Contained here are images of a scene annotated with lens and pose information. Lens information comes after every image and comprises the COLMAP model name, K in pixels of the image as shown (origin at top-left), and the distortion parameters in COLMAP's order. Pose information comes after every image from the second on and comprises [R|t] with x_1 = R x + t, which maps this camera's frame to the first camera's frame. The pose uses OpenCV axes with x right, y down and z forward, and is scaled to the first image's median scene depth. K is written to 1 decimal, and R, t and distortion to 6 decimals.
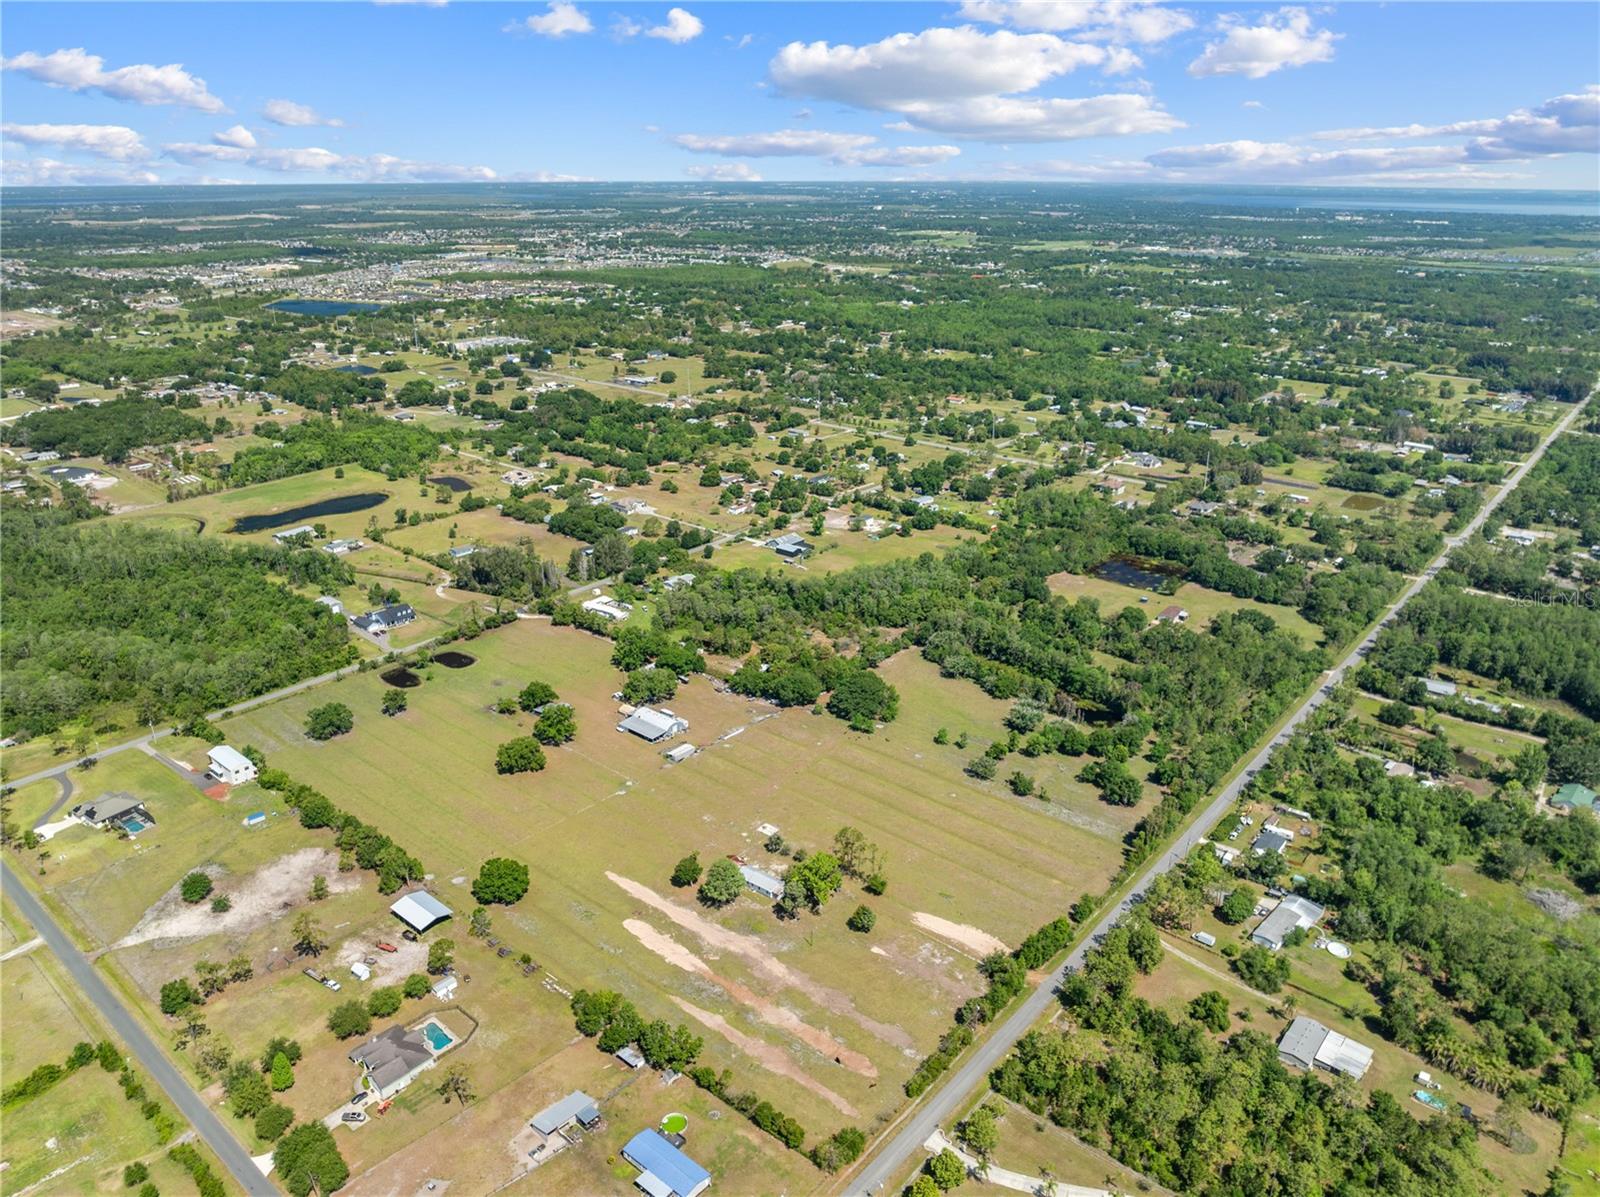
lens RADIAL K [[1124.6, 0, 809.4], [0, 1124.6, 595.9], [0, 0, 1]] dist [-0.031403, -0.005158]
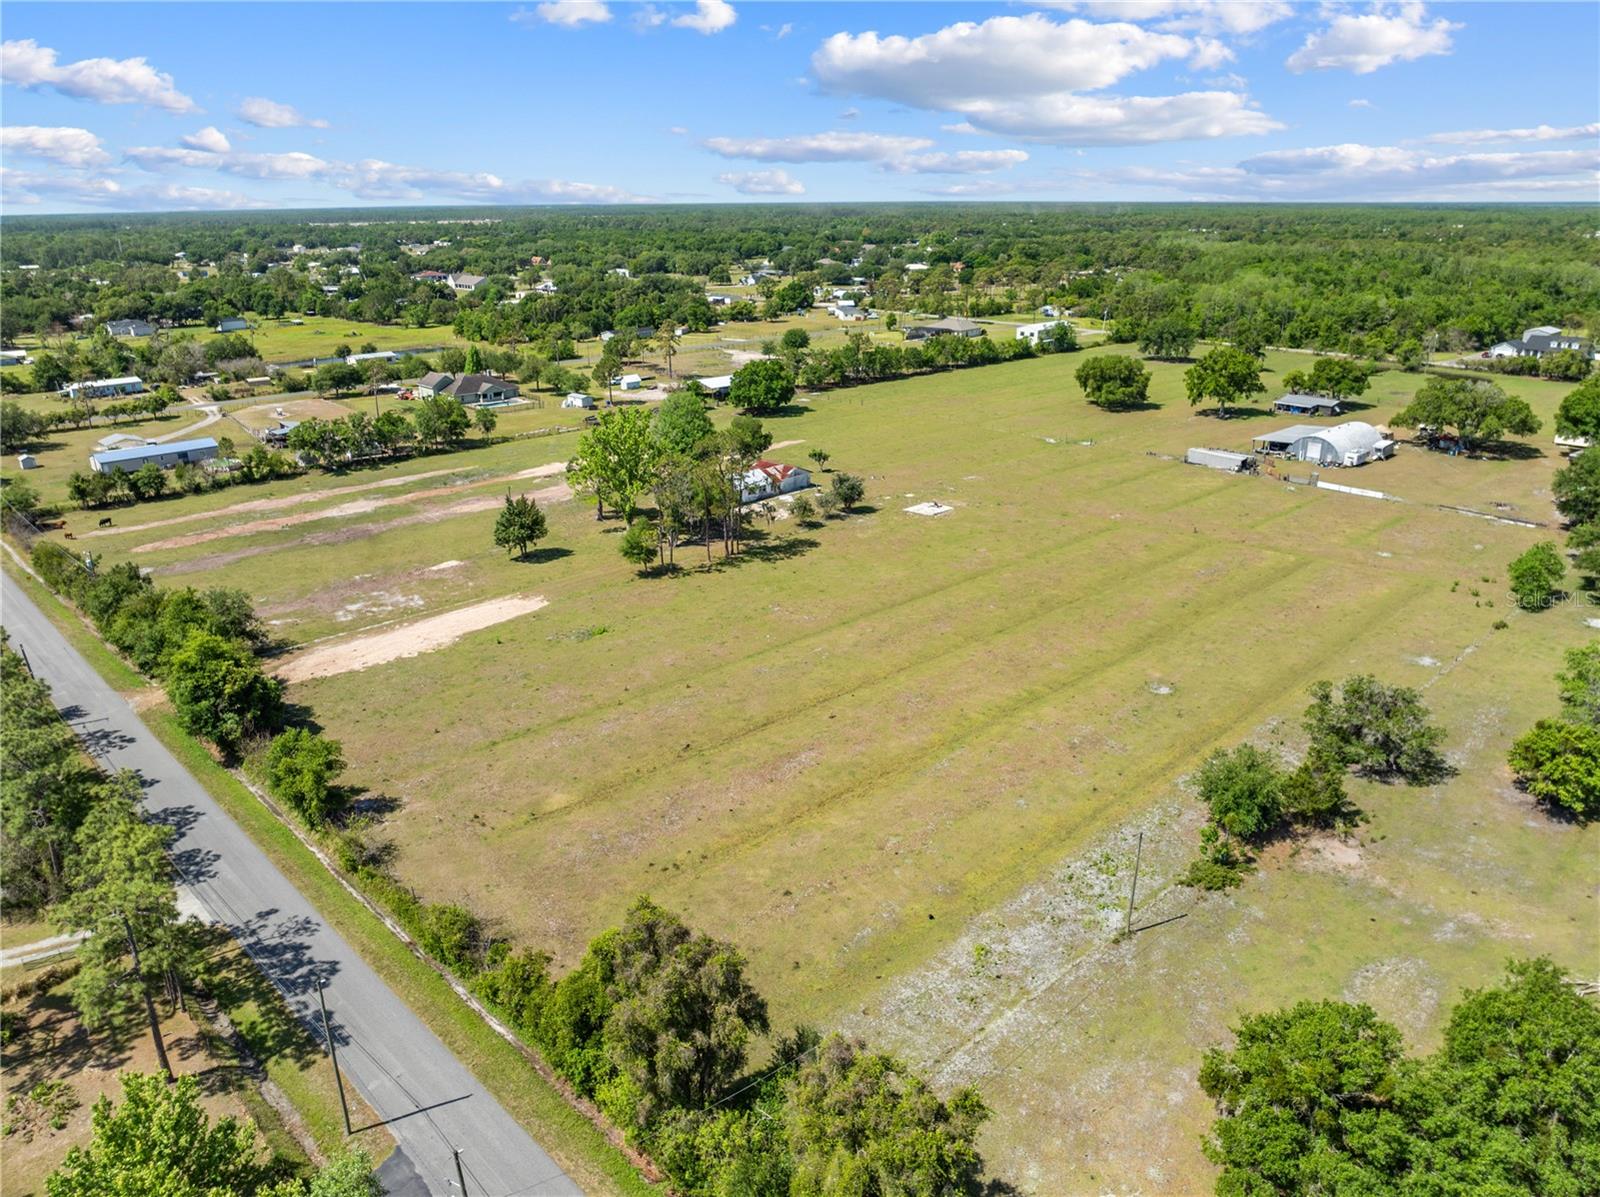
lens RADIAL K [[1125.6, 0, 808.5], [0, 1125.6, 596.3], [0, 0, 1]] dist [-0.038203, 0.009735]
pose [[-0.103324, 0.331286, -0.937856, 0.441365], [-0.346672, 0.871783, 0.346140, 0.106205], [0.932278, 0.360892, 0.024772, 1.034713]]
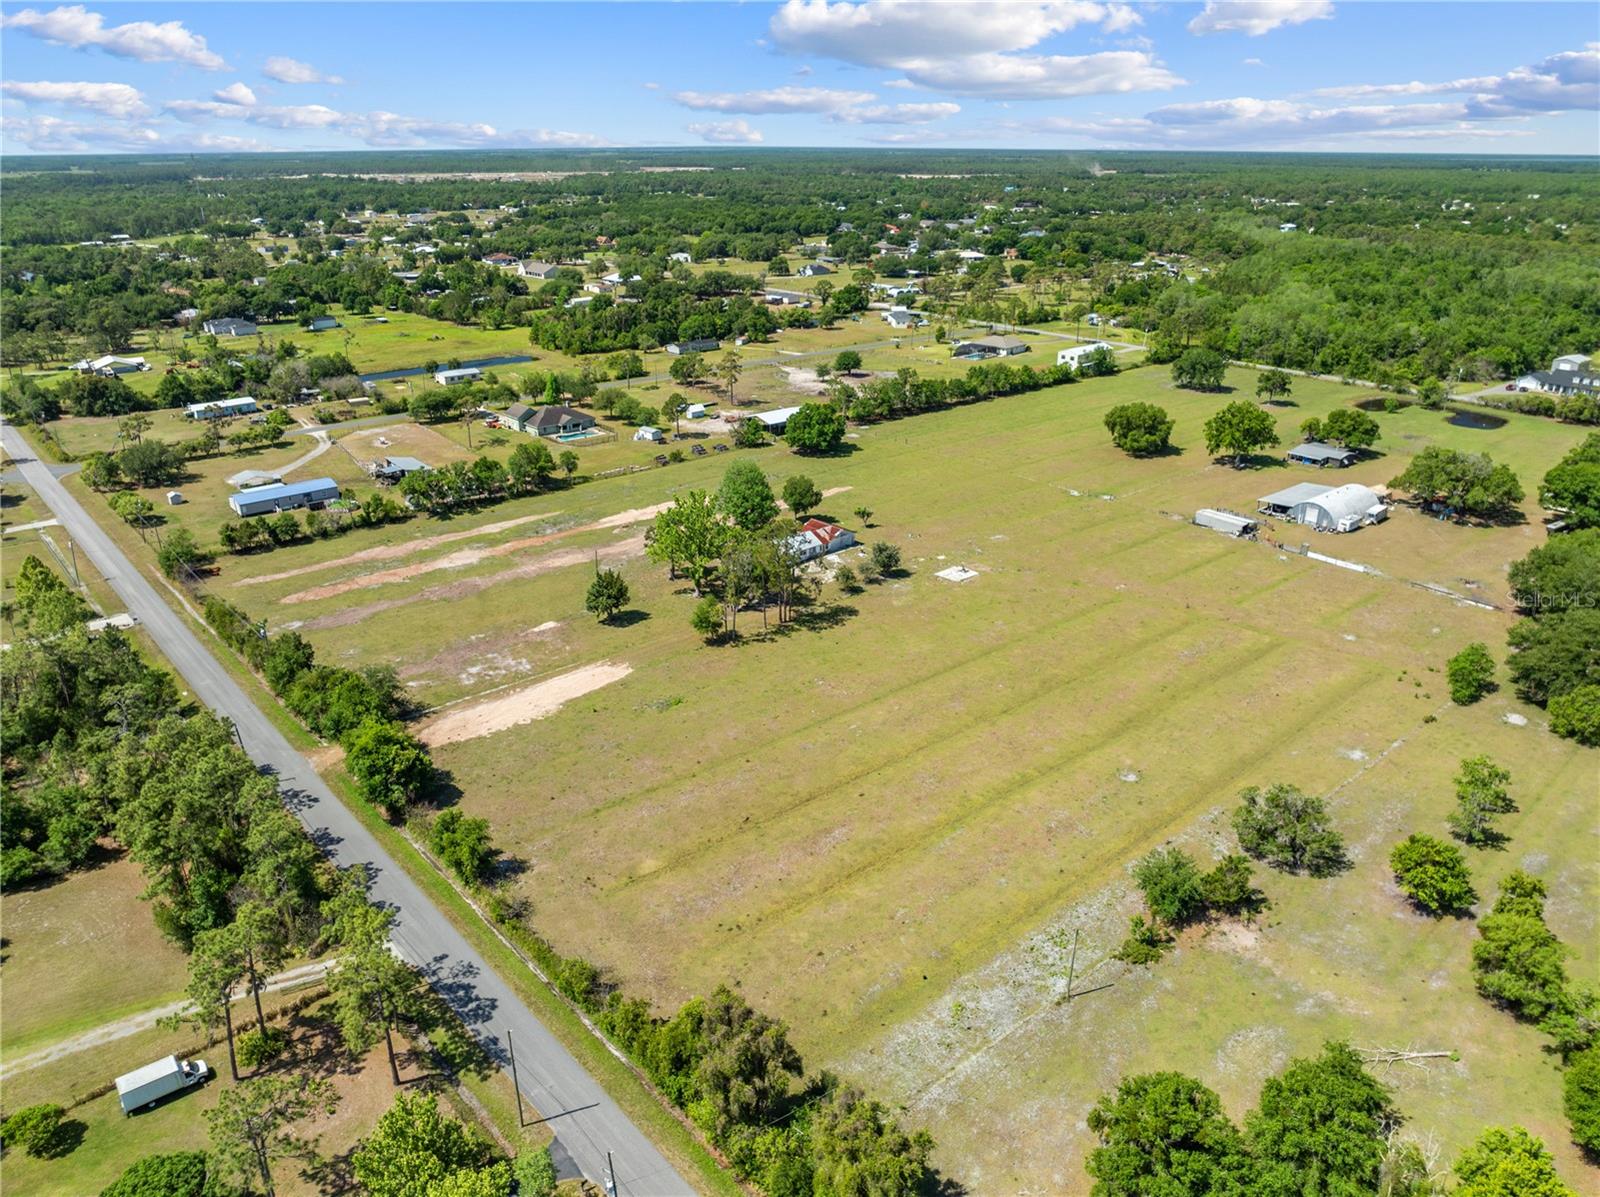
lens RADIAL K [[1124.6, 0, 809.4], [0, 1124.6, 595.9], [0, 0, 1]] dist [-0.031403, -0.005158]
pose [[-0.153035, 0.368998, -0.916745, 0.494270], [-0.352057, 0.846450, 0.399473, 0.034873], [0.923383, 0.383880, 0.000372, 1.017749]]
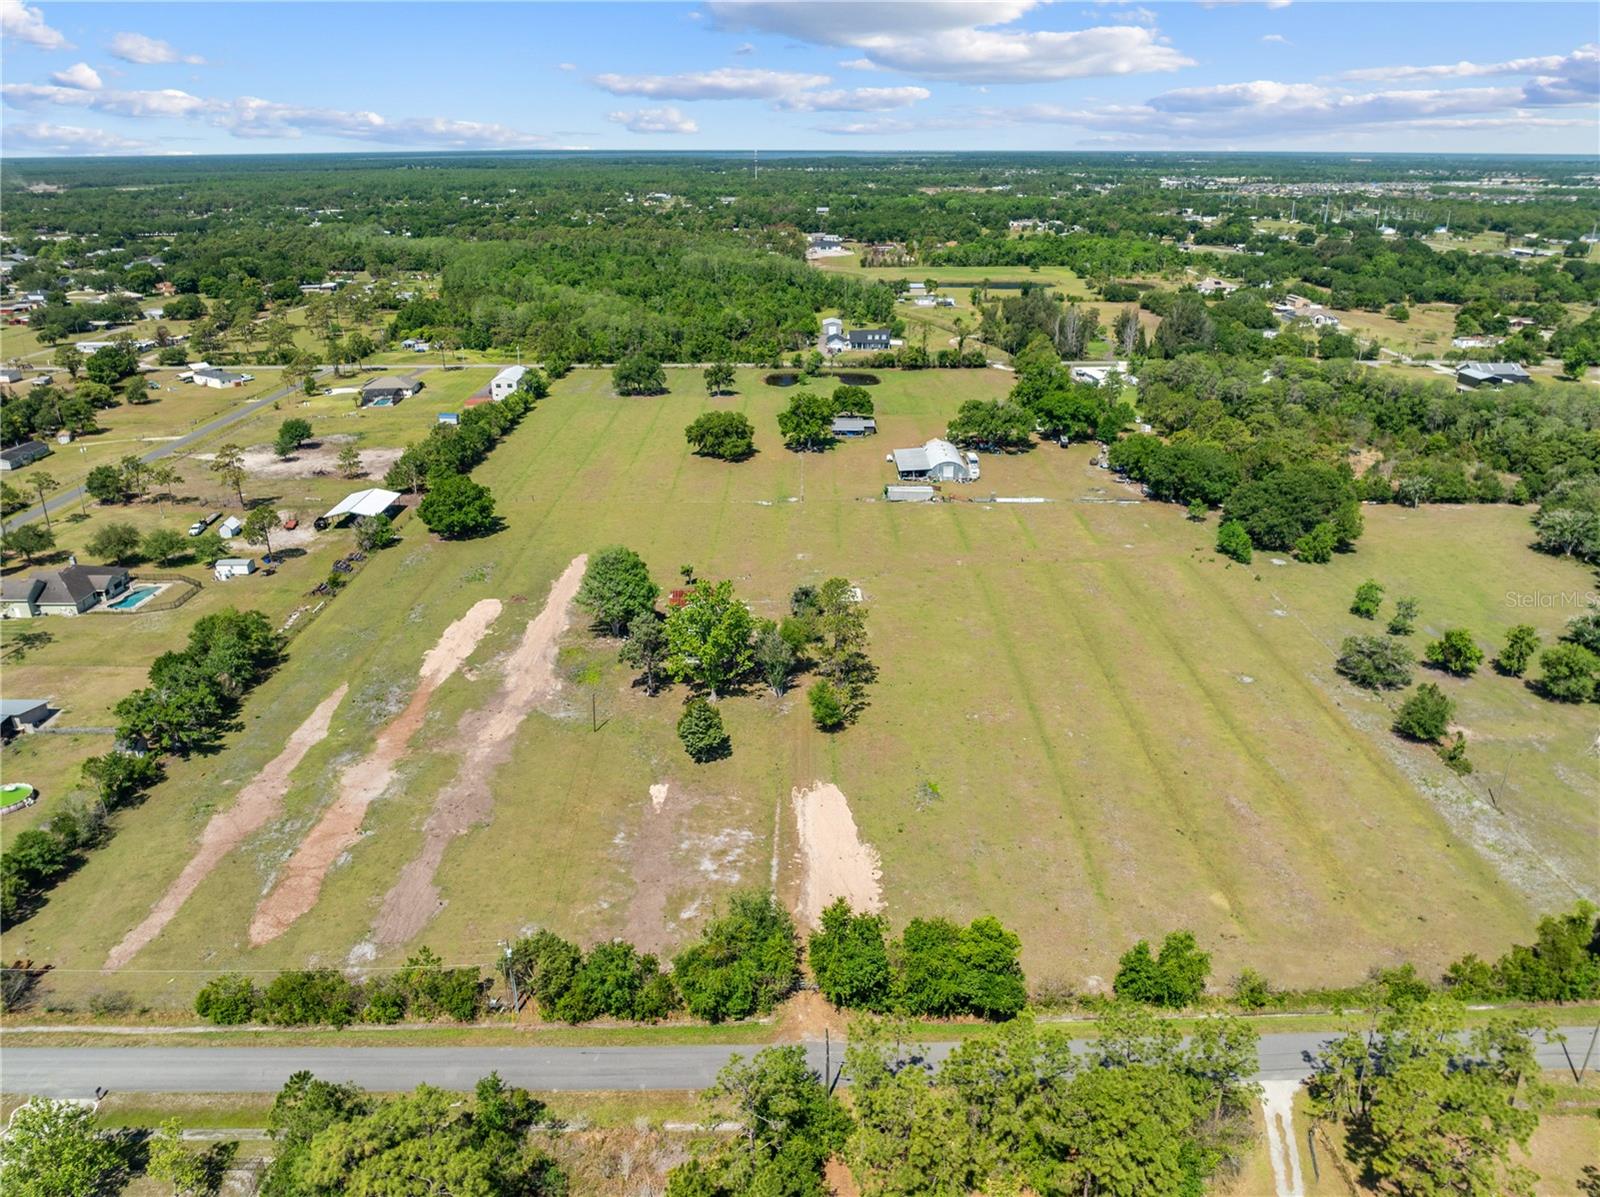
lens RADIAL K [[1124.6, 0, 809.4], [0, 1124.6, 595.9], [0, 0, 1]] dist [-0.031403, -0.005158]
pose [[0.653709, 0.279822, -0.703110, 0.355247], [-0.264759, 0.954973, 0.133902, 0.153214], [0.708920, 0.098622, 0.698360, 0.663368]]
